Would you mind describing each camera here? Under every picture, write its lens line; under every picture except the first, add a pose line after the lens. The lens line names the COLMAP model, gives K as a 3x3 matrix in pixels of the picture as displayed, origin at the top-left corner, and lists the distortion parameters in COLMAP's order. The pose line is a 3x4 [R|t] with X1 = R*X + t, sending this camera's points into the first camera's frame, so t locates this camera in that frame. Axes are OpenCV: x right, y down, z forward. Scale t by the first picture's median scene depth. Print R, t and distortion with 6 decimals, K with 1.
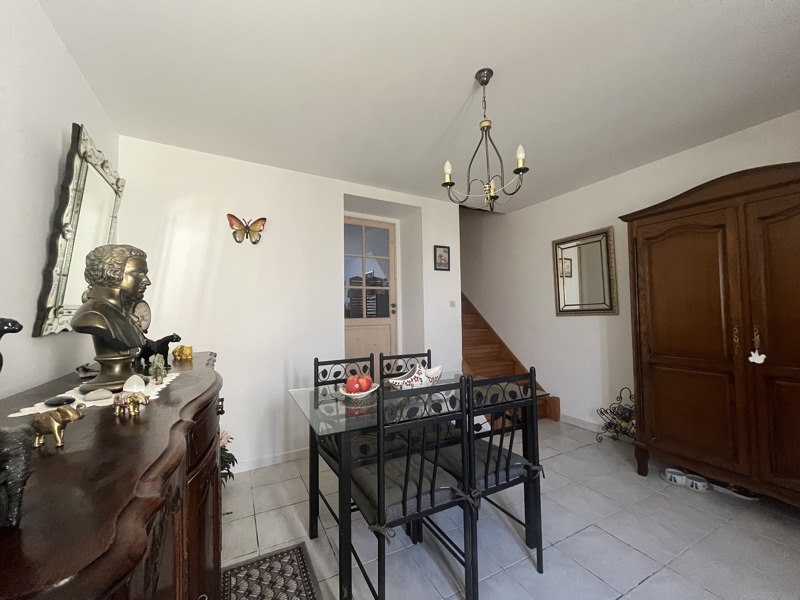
lens RADIAL K [[325.3, 0, 400.8], [0, 325.3, 304.2], [0, 0, 1]] dist [-0.001234, 0.000726]
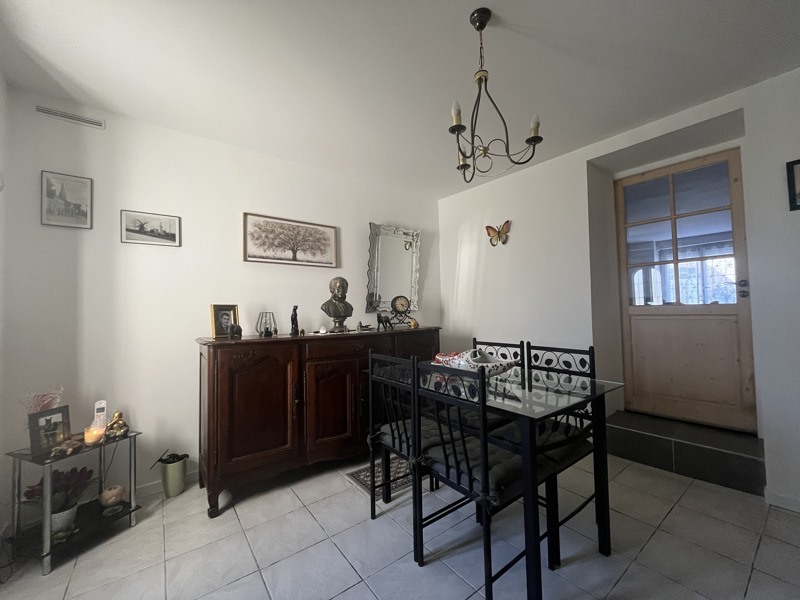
lens RADIAL K [[325.3, 0, 401.8], [0, 325.3, 297.1], [0, 0, 1]] dist [-0.001234, 0.000726]
pose [[0.180300, -0.024563, -0.983305, 0.701763], [0.050632, 0.998595, -0.015661, 0.014165], [0.982308, -0.046963, 0.181291, 0.406184]]
